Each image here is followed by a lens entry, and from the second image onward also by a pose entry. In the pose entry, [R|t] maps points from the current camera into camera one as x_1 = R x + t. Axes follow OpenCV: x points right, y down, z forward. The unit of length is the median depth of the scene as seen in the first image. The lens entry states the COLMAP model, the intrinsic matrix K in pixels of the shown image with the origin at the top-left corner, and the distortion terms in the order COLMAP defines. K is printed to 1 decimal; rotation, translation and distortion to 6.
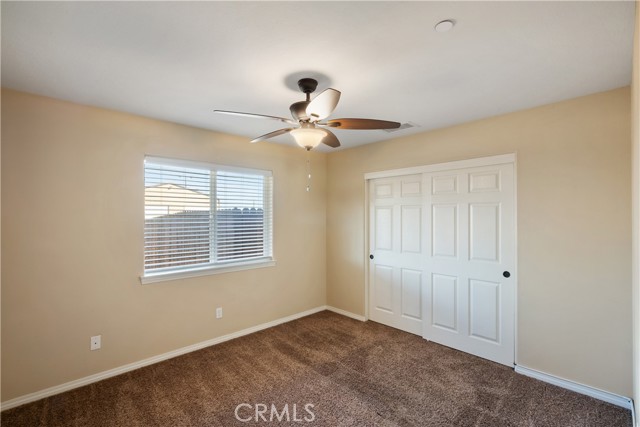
lens RADIAL K [[289.4, 0, 320.0], [0, 289.4, 213.5], [0, 0, 1]] dist [0.001438, 0.000256]
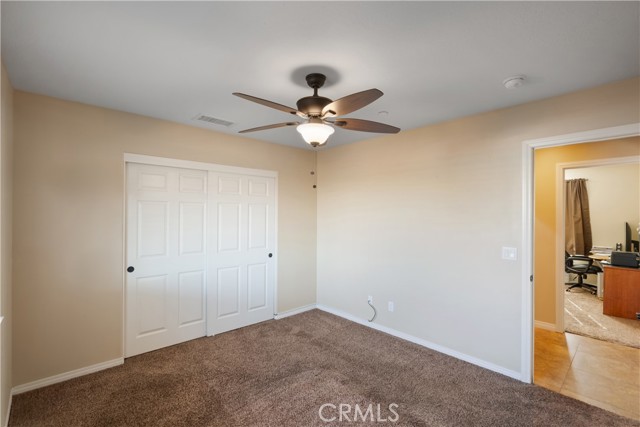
lens RADIAL K [[289.4, 0, 320.0], [0, 289.4, 213.5], [0, 0, 1]] dist [0.001438, 0.000256]
pose [[0.009198, 0.004009, 0.999950, -0.645957], [-0.018920, 0.999814, -0.003834, 0.004209], [-0.999779, -0.018884, 0.009272, 0.618906]]
